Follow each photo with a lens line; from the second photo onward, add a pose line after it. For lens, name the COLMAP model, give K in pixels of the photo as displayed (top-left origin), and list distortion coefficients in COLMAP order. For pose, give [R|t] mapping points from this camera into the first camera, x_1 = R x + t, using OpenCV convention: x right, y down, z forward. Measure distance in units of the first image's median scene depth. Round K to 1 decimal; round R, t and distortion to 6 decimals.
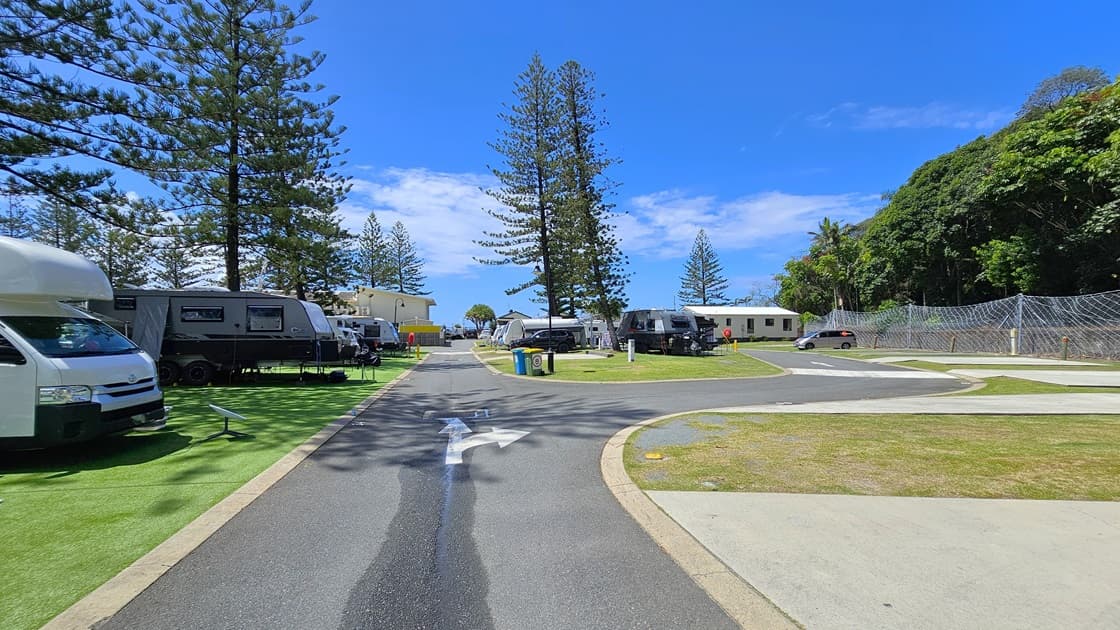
lens RADIAL K [[462.5, 0, 559.8], [0, 462.5, 331.2], [0, 0, 1]] dist [-0.001553, 0.000873]
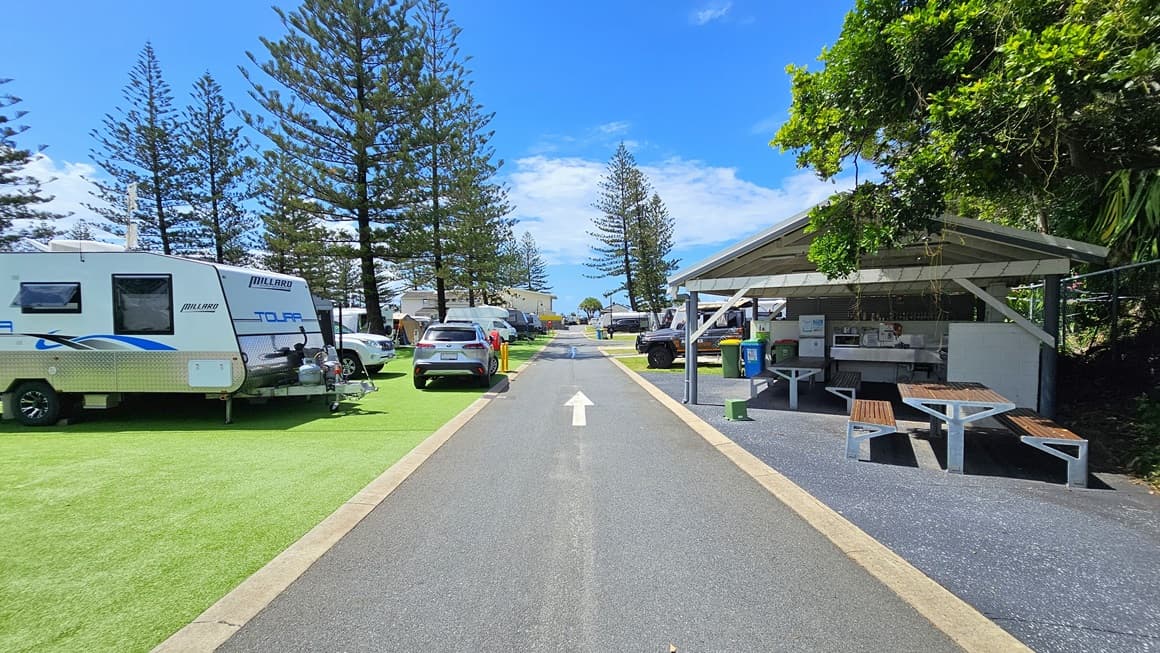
lens RADIAL K [[479.0, 0, 579.8], [0, 479.0, 343.3], [0, 0, 1]] dist [-0.001553, 0.000873]
pose [[0.979200, 0.004265, -0.202852, 0.100061], [0.007429, 0.998355, 0.056854, -0.010748], [0.202761, -0.057179, 0.977558, -0.454236]]
